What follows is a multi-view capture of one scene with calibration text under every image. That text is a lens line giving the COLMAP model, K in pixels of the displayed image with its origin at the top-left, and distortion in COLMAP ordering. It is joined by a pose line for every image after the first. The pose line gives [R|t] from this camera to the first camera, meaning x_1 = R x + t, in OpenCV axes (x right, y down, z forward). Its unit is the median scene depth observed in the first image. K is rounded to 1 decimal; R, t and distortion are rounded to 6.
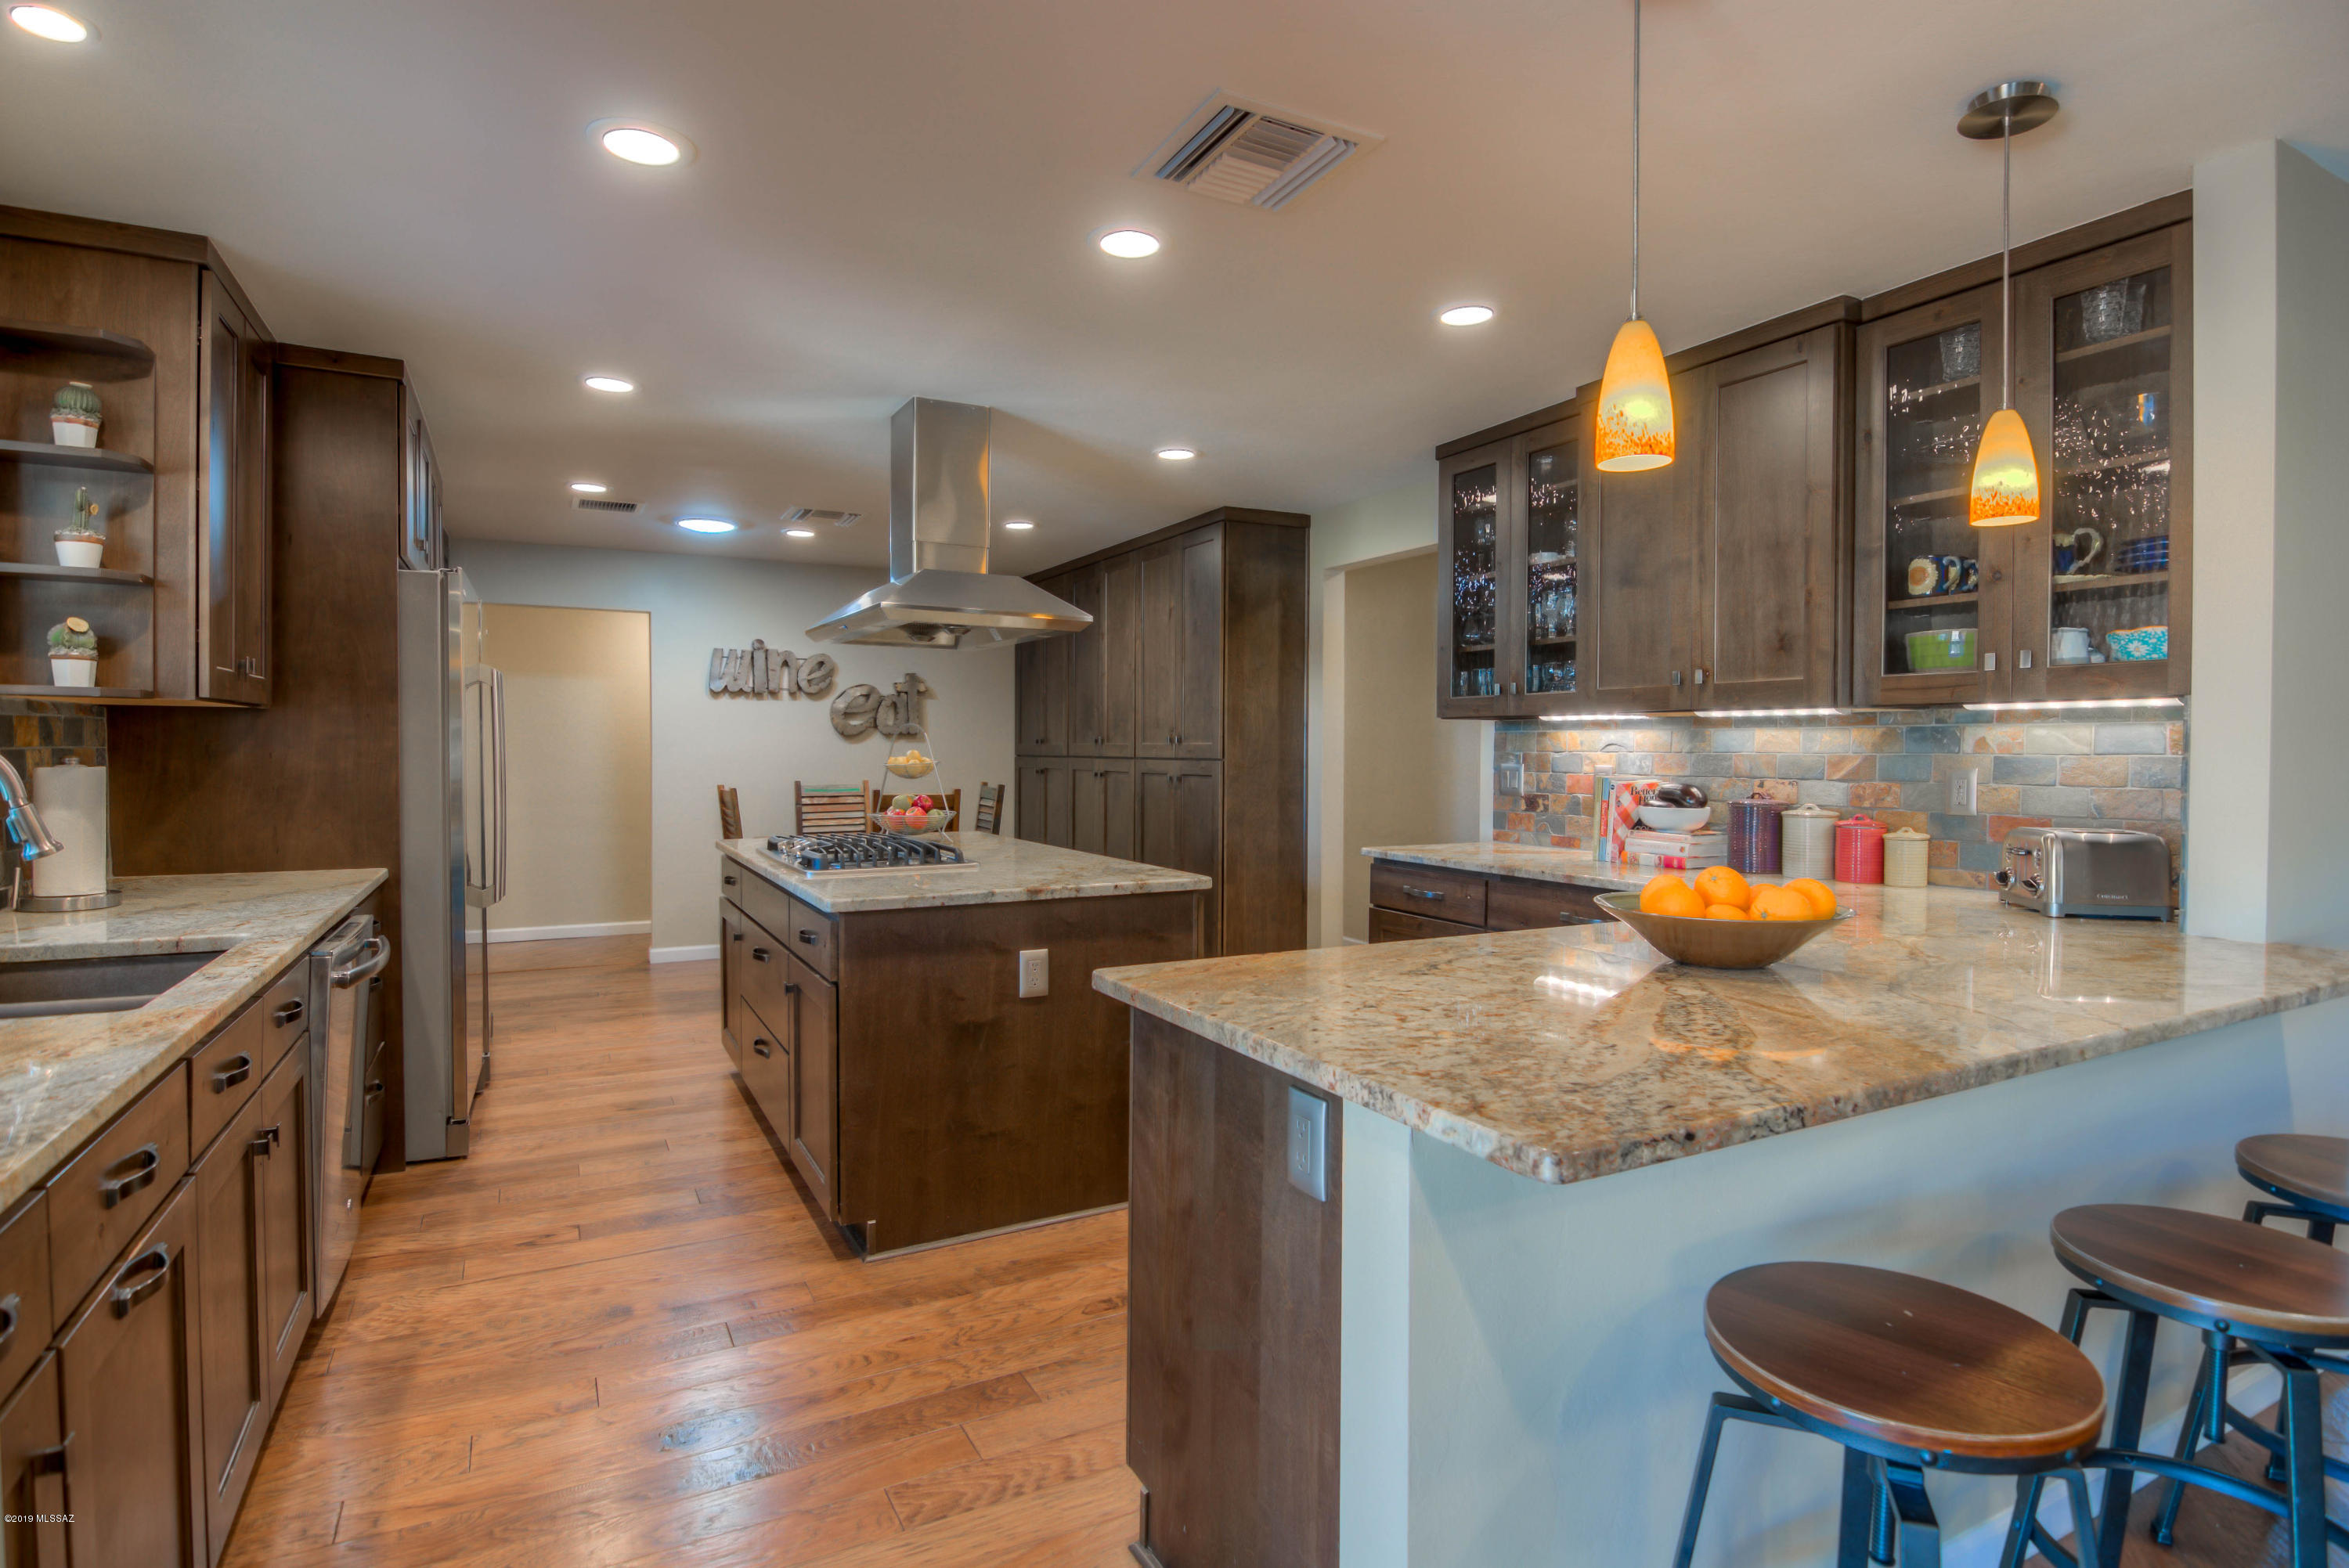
lens RADIAL K [[1188.7, 0, 1198.5], [0, 1188.7, 764.7], [0, 0, 1]] dist [-0.017675, -0.000573]
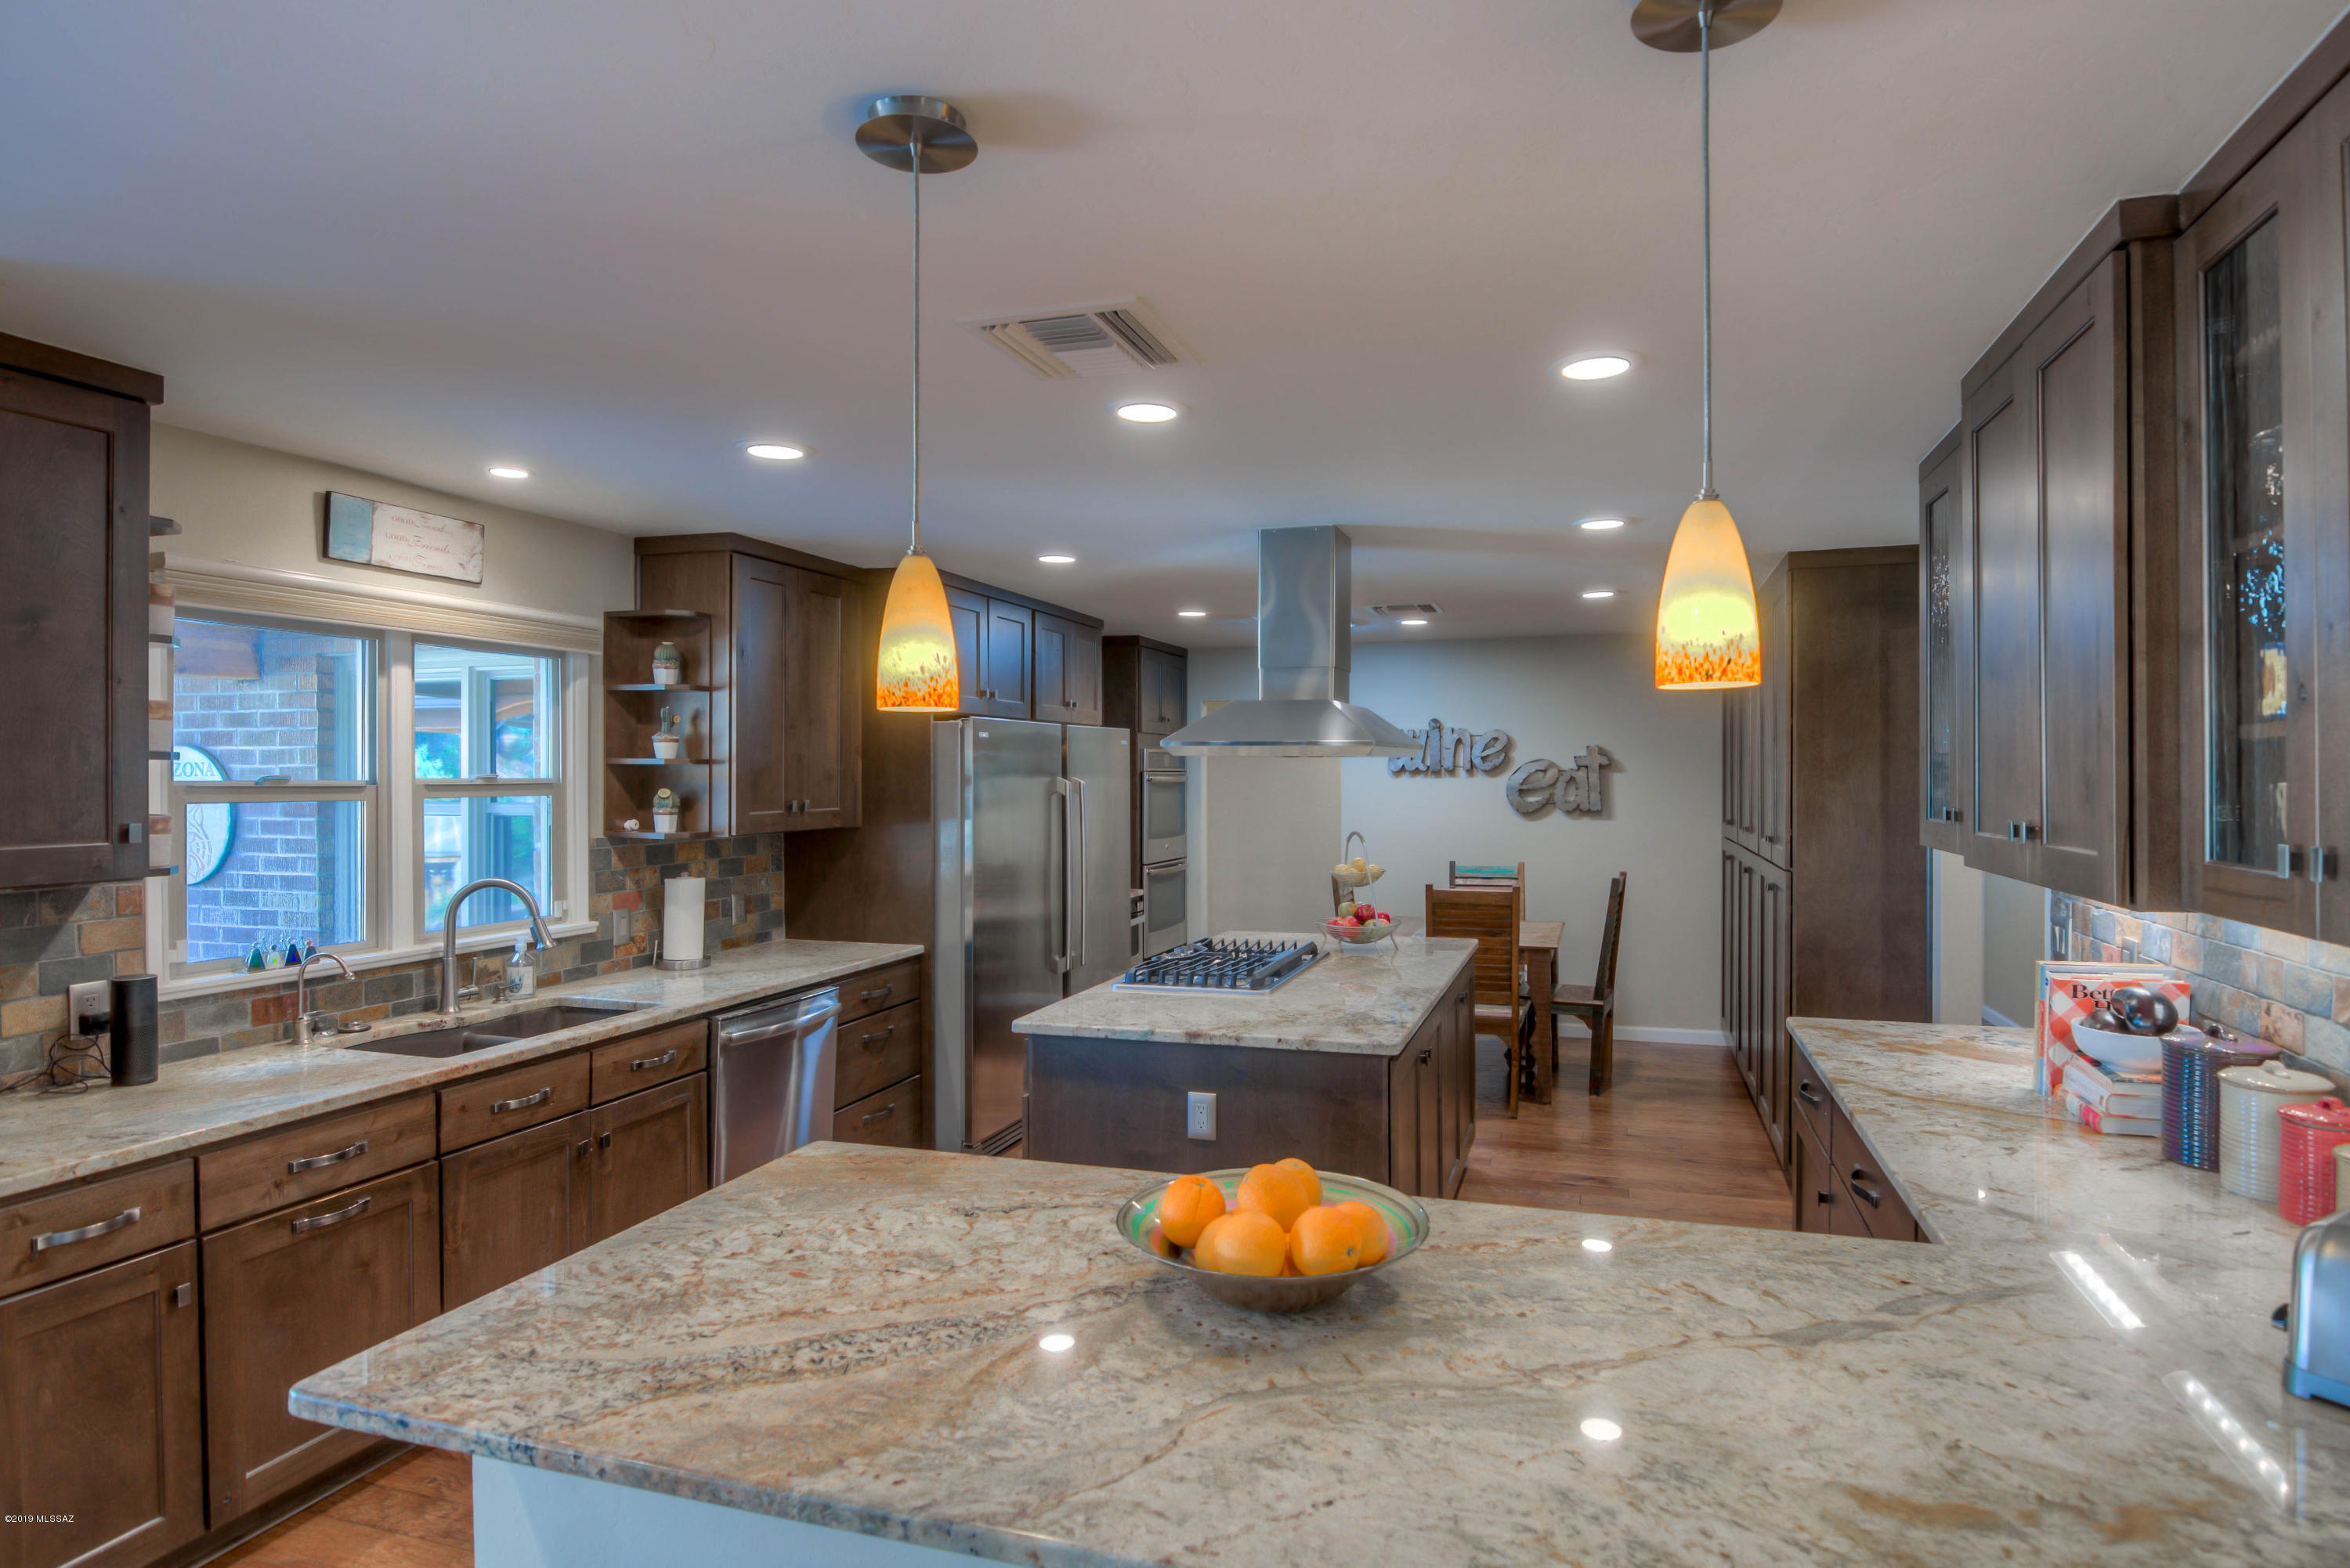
lens RADIAL K [[1262.3, 0, 1227.7], [0, 1262.3, 769.6], [0, 0, 1]] dist [-0.007748, -0.010180]
pose [[0.711442, -0.007264, -0.702707, 0.341887], [-0.006764, 0.999829, -0.017184, -0.054261], [0.702712, 0.016979, 0.711272, 0.133004]]
